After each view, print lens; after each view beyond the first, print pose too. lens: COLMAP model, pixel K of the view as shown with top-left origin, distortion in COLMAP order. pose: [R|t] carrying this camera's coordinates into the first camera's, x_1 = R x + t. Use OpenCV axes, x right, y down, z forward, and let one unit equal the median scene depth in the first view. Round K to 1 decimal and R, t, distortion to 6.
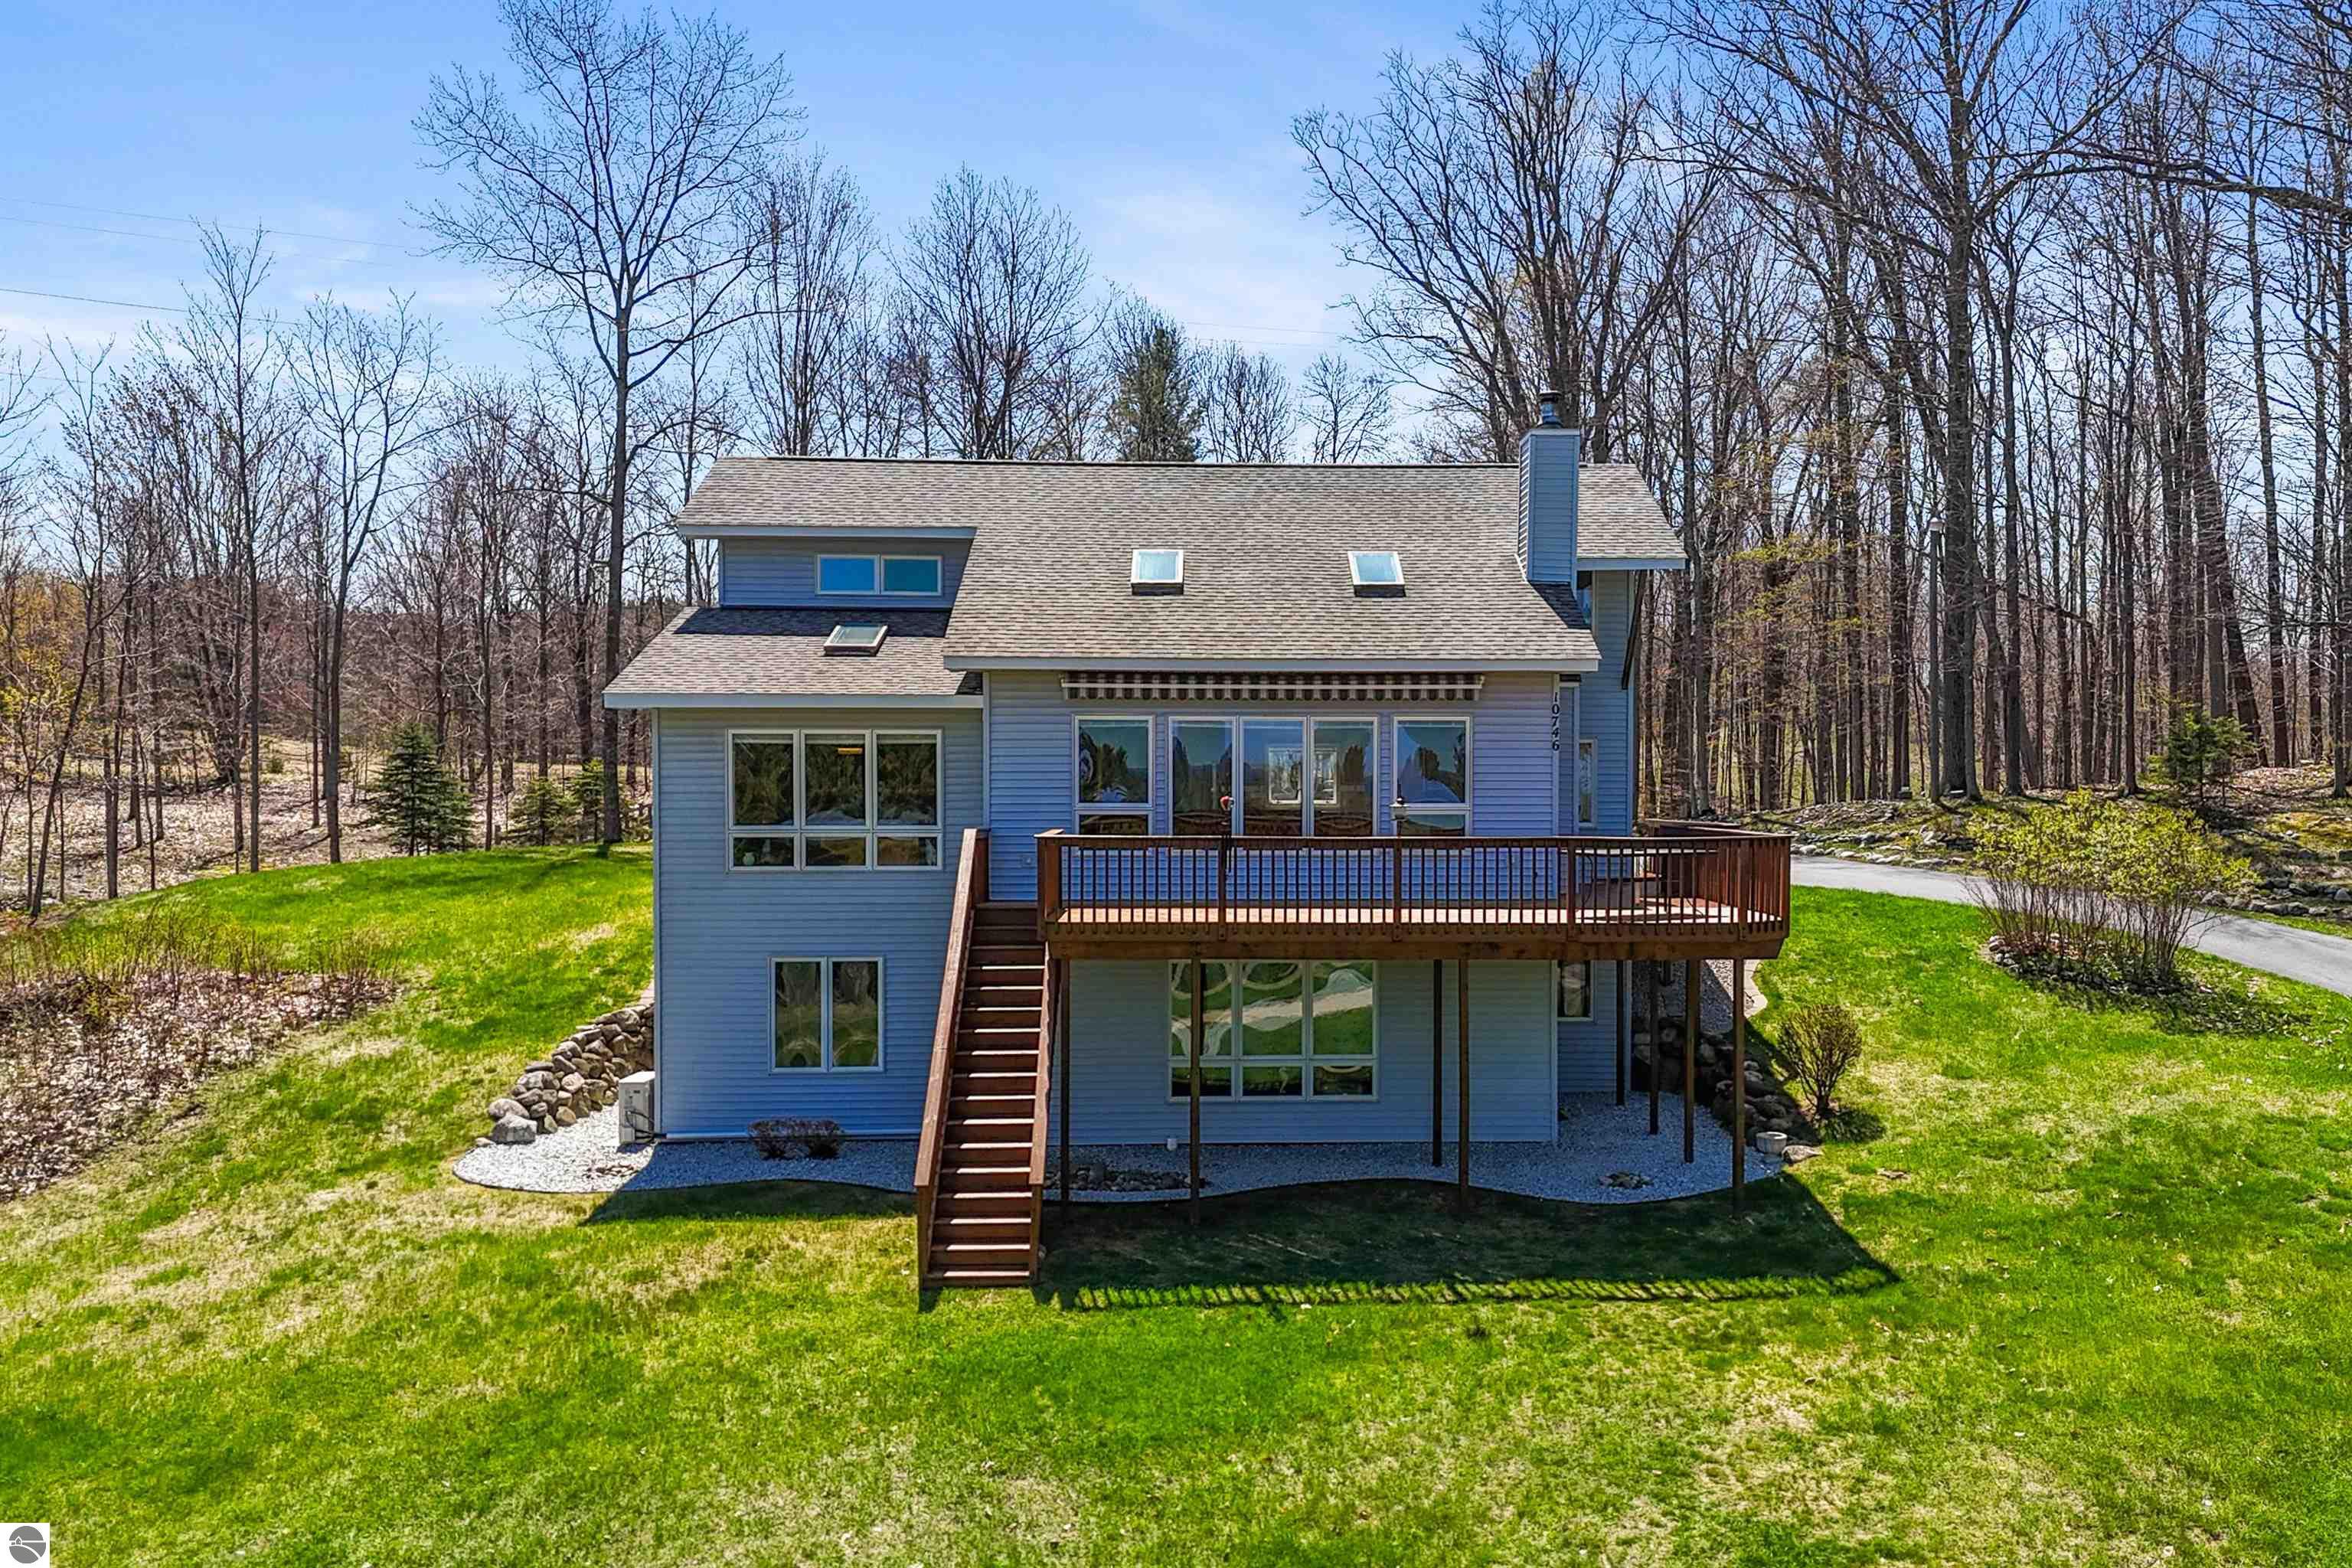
lens RADIAL K [[2060.0, 0, 1285.2], [0, 2060.0, 815.8], [0, 0, 1]] dist [0.116016, -0.101981]
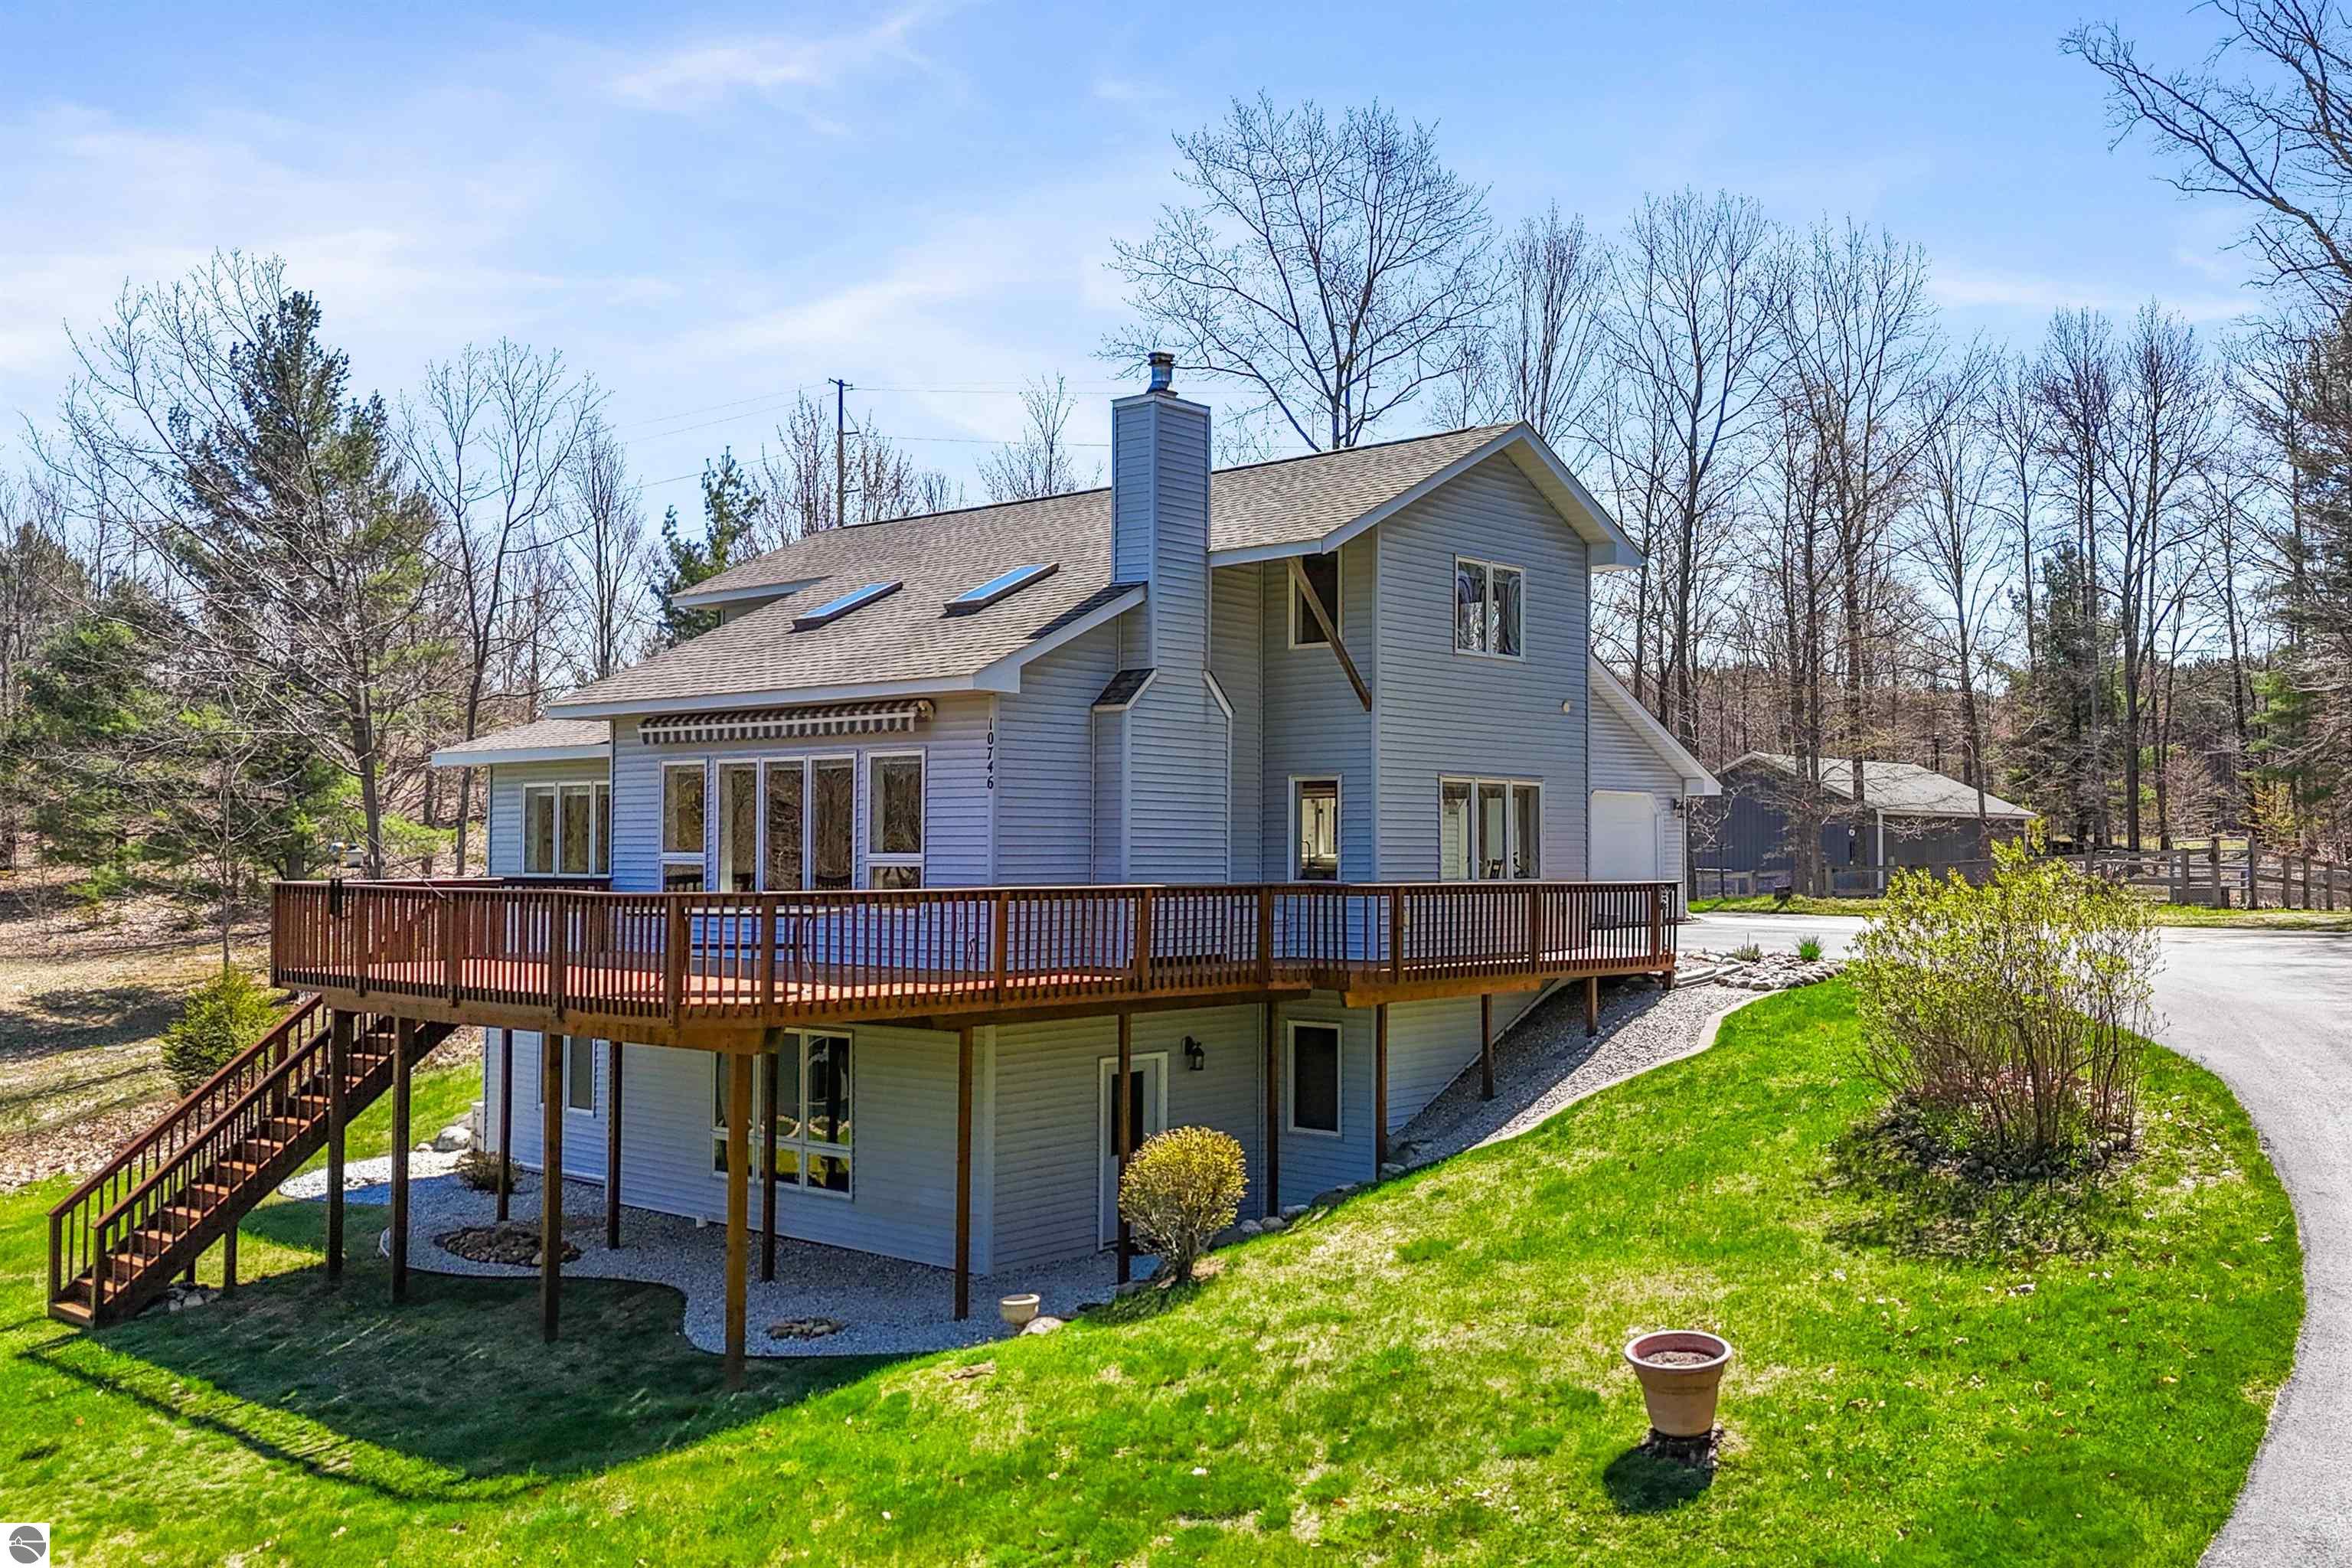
lens RADIAL K [[2060.0, 0, 1285.2], [0, 2060.0, 815.8], [0, 0, 1]] dist [0.116016, -0.101981]
pose [[0.737258, -0.009969, -0.675538, 0.631618], [-0.010949, 0.999584, -0.026700, -0.000366], [0.675523, 0.027081, 0.736842, 0.397298]]
